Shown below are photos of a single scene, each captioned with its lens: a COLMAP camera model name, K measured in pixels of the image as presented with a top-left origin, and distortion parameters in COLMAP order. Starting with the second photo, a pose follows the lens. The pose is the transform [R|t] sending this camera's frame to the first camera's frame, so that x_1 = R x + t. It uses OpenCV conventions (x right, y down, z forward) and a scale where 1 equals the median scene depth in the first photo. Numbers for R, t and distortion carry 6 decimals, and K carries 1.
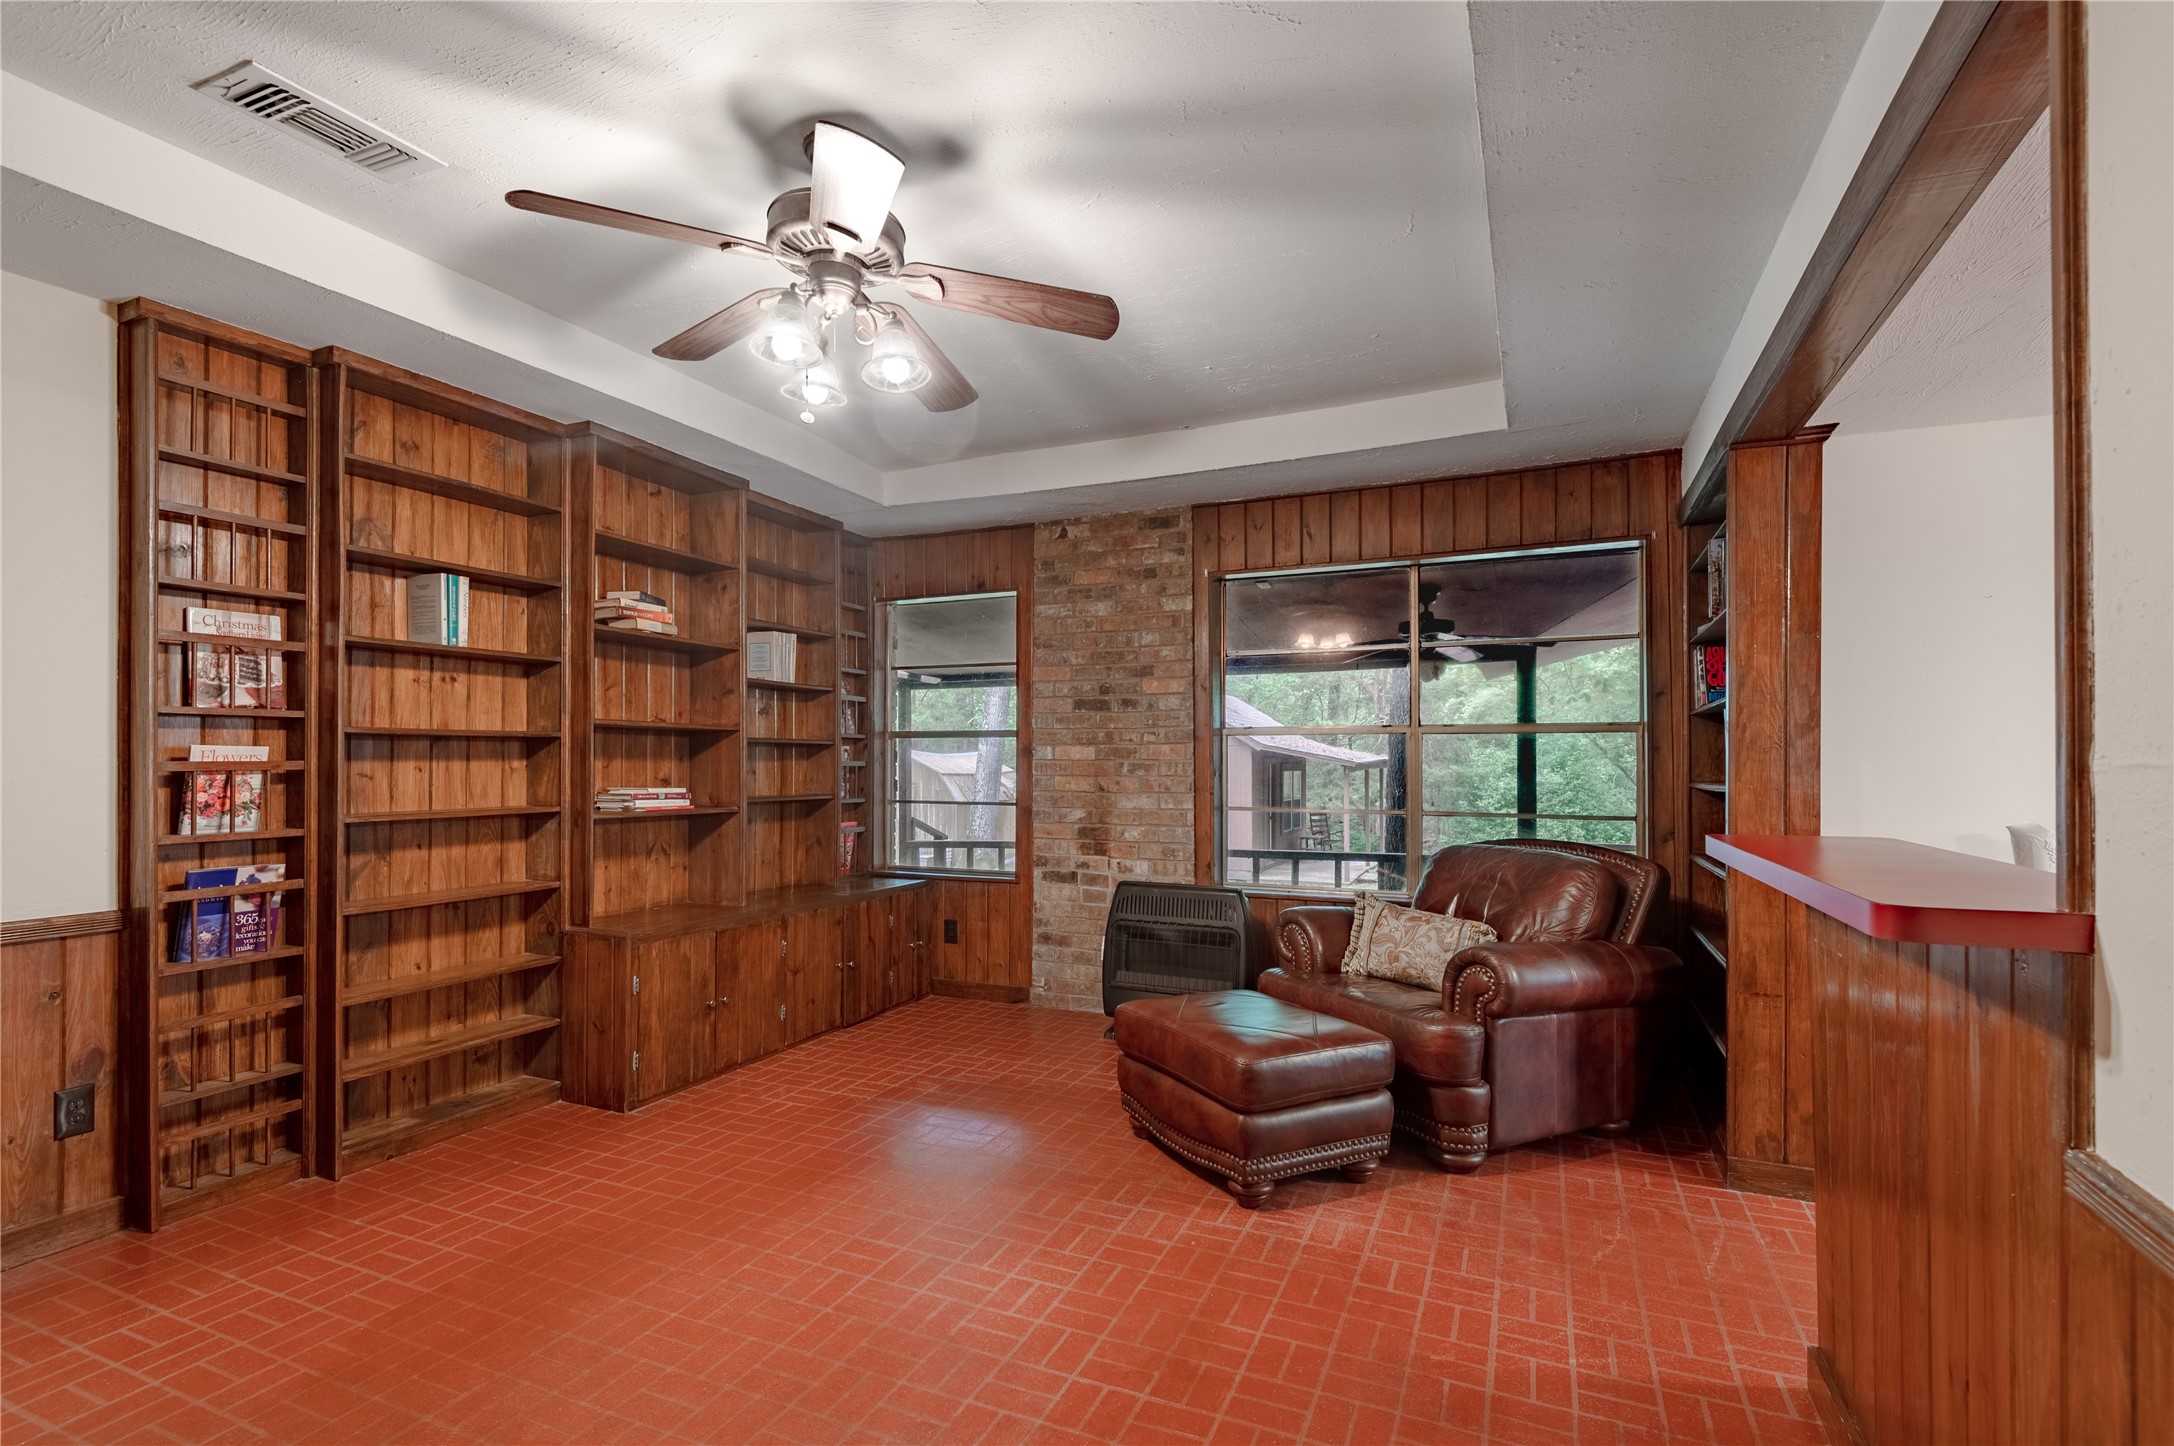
lens RADIAL K [[1003.5, 0, 1082.7], [0, 1003.5, 740.9], [0, 0, 1]] dist [0.050949, -0.031485]
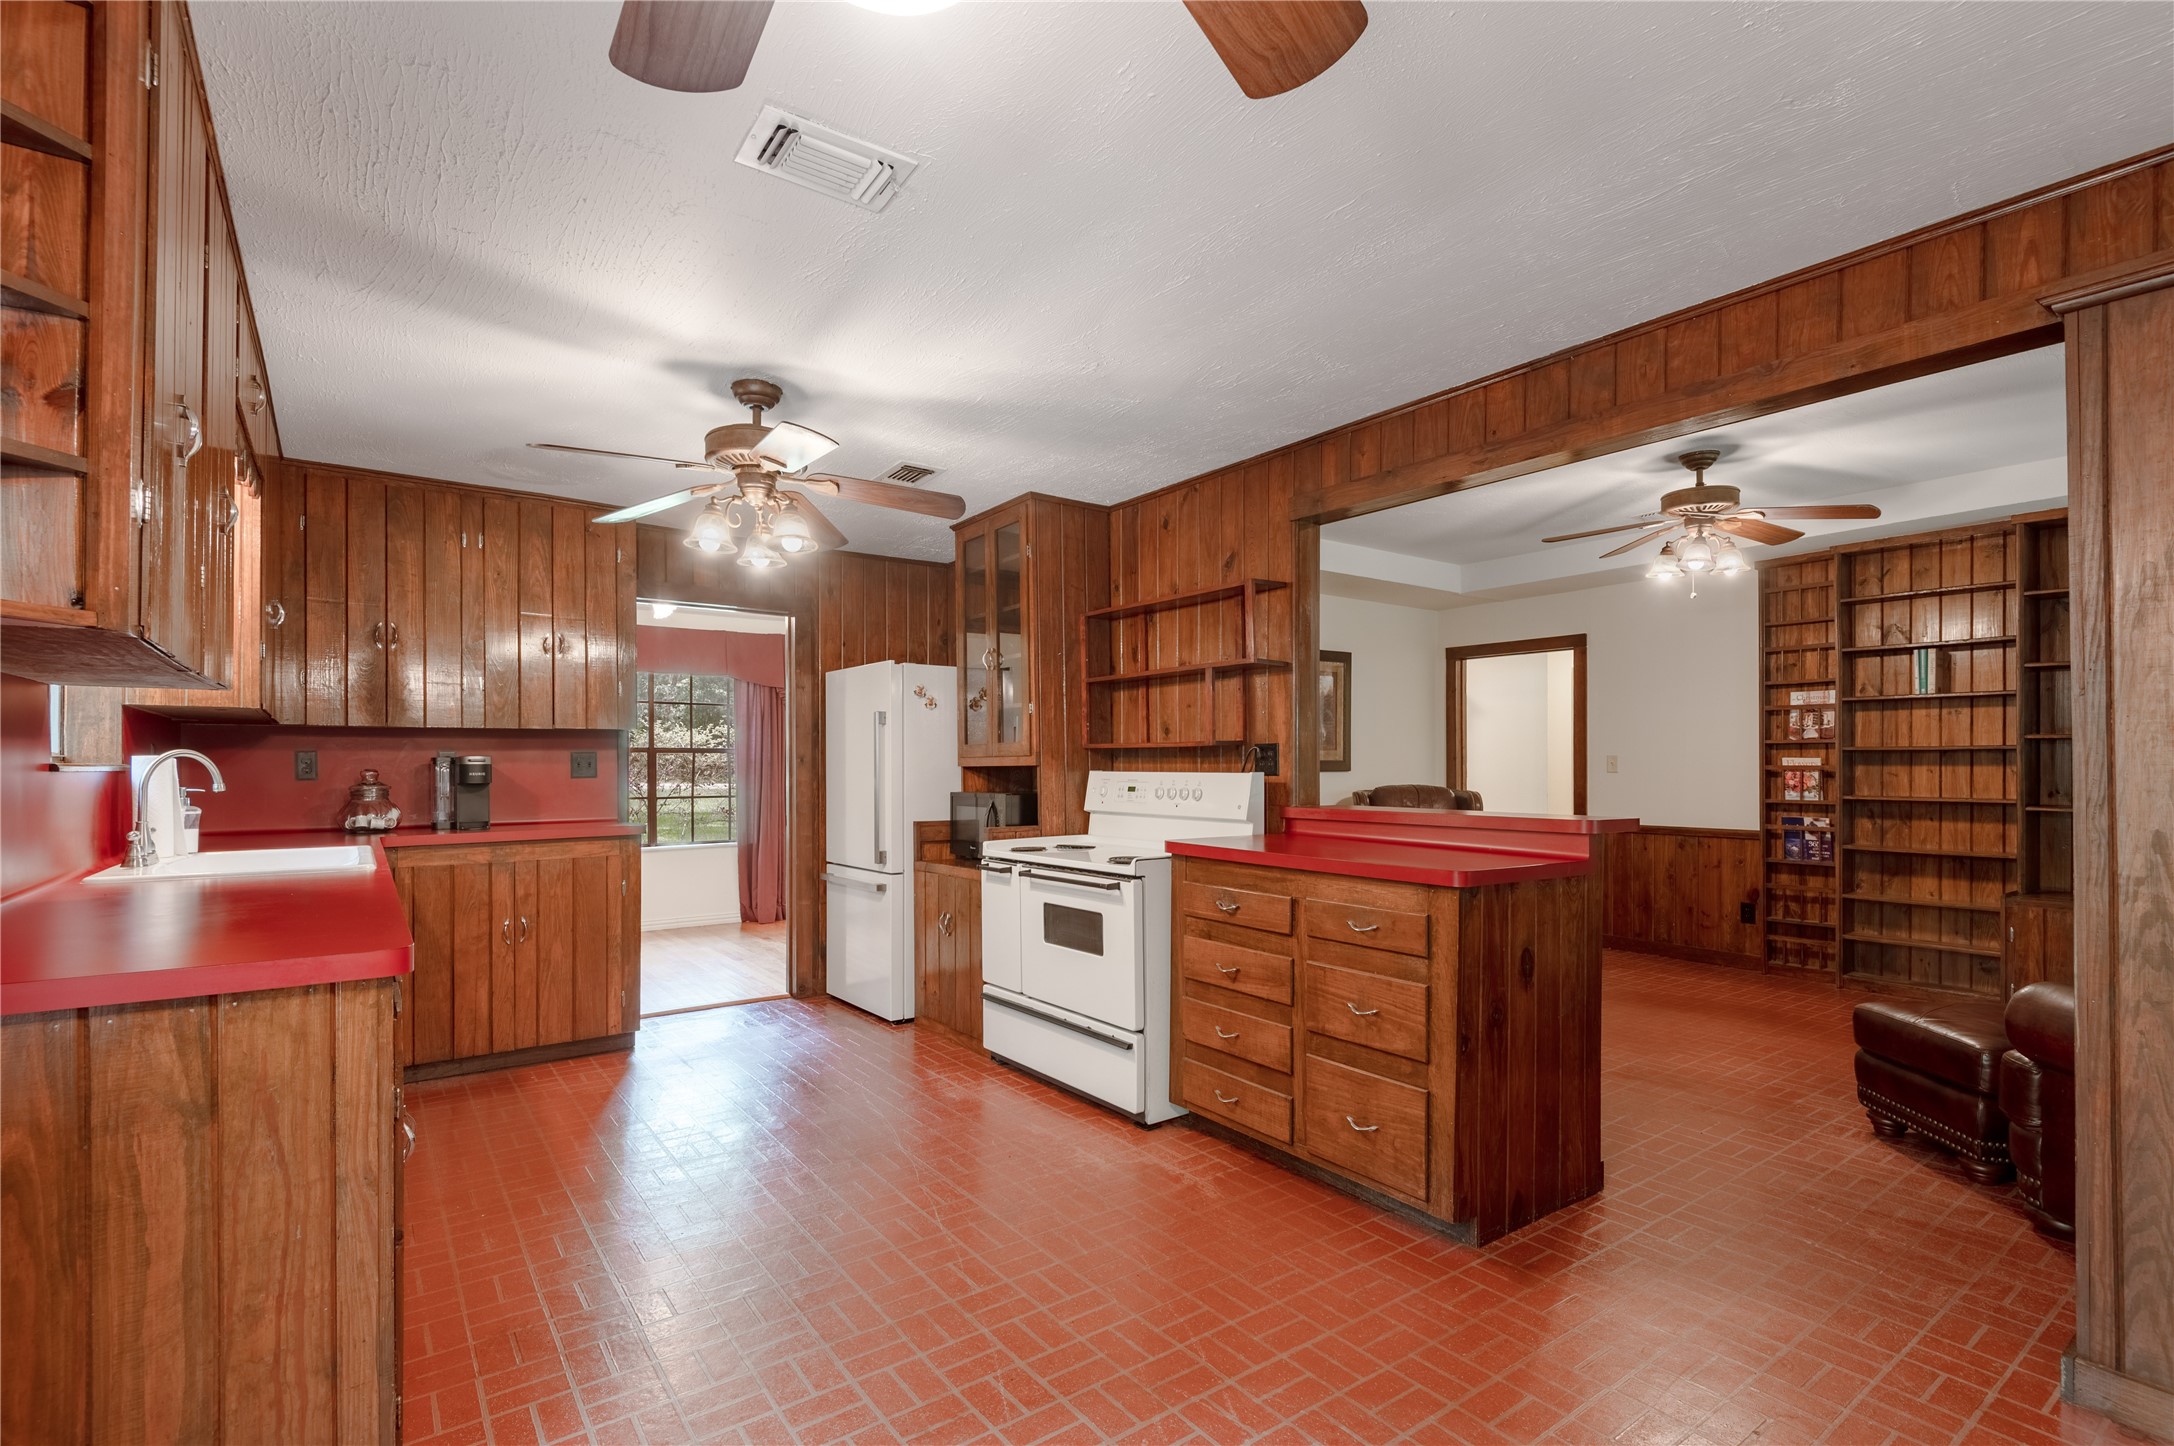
lens RADIAL K [[1026.0, 0, 1087.0], [0, 1026.0, 752.0], [0, 0, 1]] dist [0.022579, -0.019369]
pose [[-0.484347, -0.003545, -0.874869, 1.428222], [0.018557, 0.999725, -0.014325, -0.003434], [0.874679, -0.023174, -0.484148, 0.635891]]
